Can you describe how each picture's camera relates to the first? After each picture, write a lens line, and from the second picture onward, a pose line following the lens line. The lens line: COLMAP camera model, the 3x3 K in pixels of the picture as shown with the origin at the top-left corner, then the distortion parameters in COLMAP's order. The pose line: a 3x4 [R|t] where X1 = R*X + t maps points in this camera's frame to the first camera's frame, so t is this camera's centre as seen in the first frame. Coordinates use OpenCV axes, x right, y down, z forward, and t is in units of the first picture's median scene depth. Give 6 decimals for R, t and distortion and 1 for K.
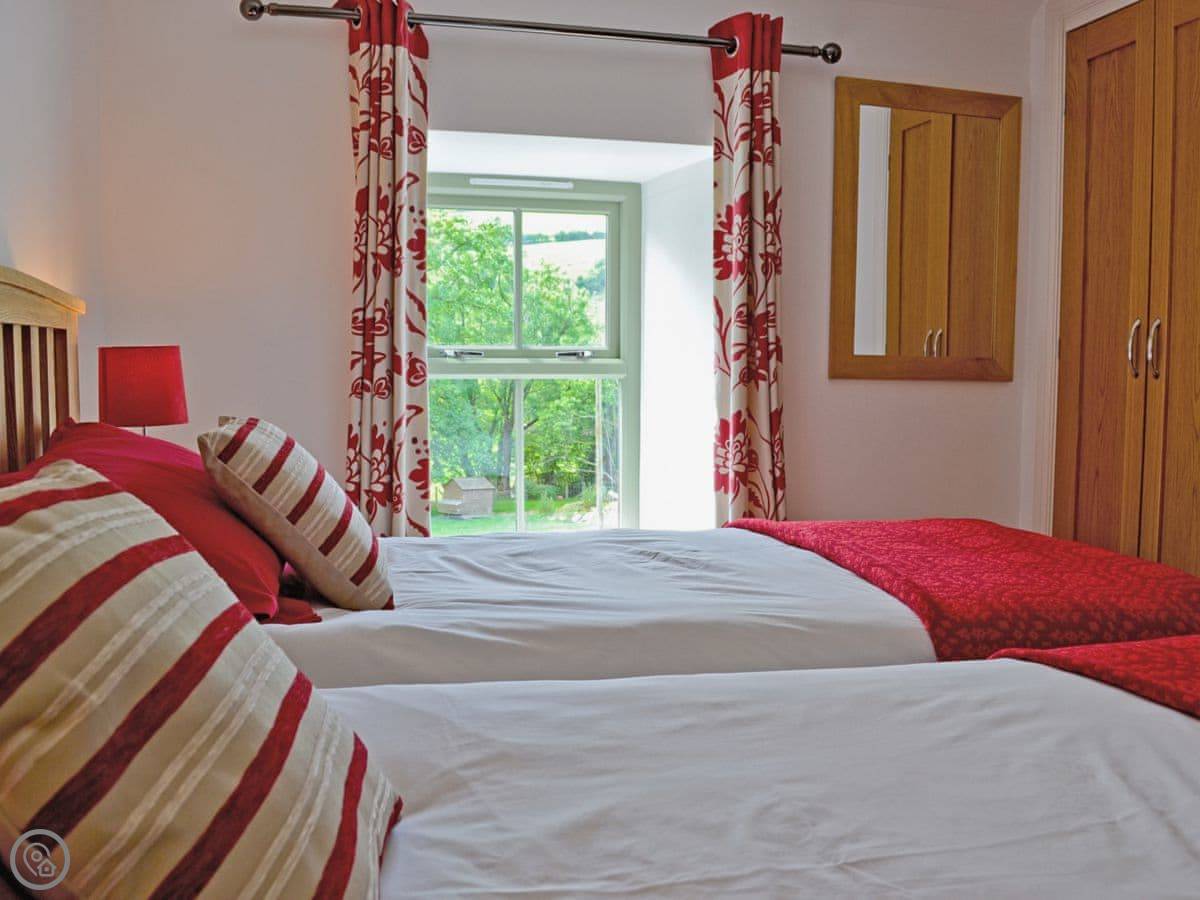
lens RADIAL K [[1078.9, 0, 594.1], [0, 1078.9, 450.5], [0, 0, 1]] dist [-0.088154, 0.017696]
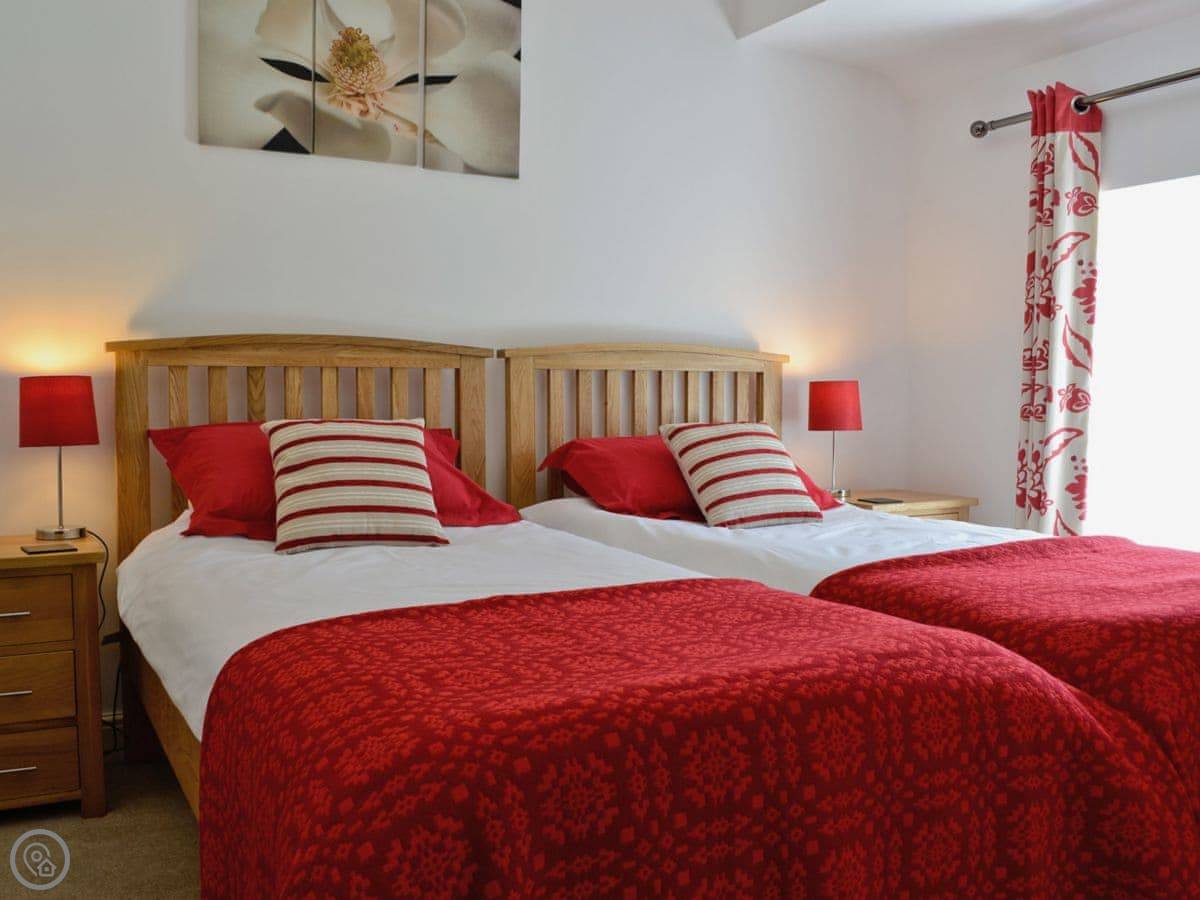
lens RADIAL K [[1078.9, 0, 594.1], [0, 1078.9, 450.5], [0, 0, 1]] dist [-0.088154, 0.017696]
pose [[0.272935, 0.044418, -0.961007, 0.822314], [-0.081997, 0.996373, 0.022765, -0.001358], [0.958532, 0.072586, 0.275587, 0.181058]]
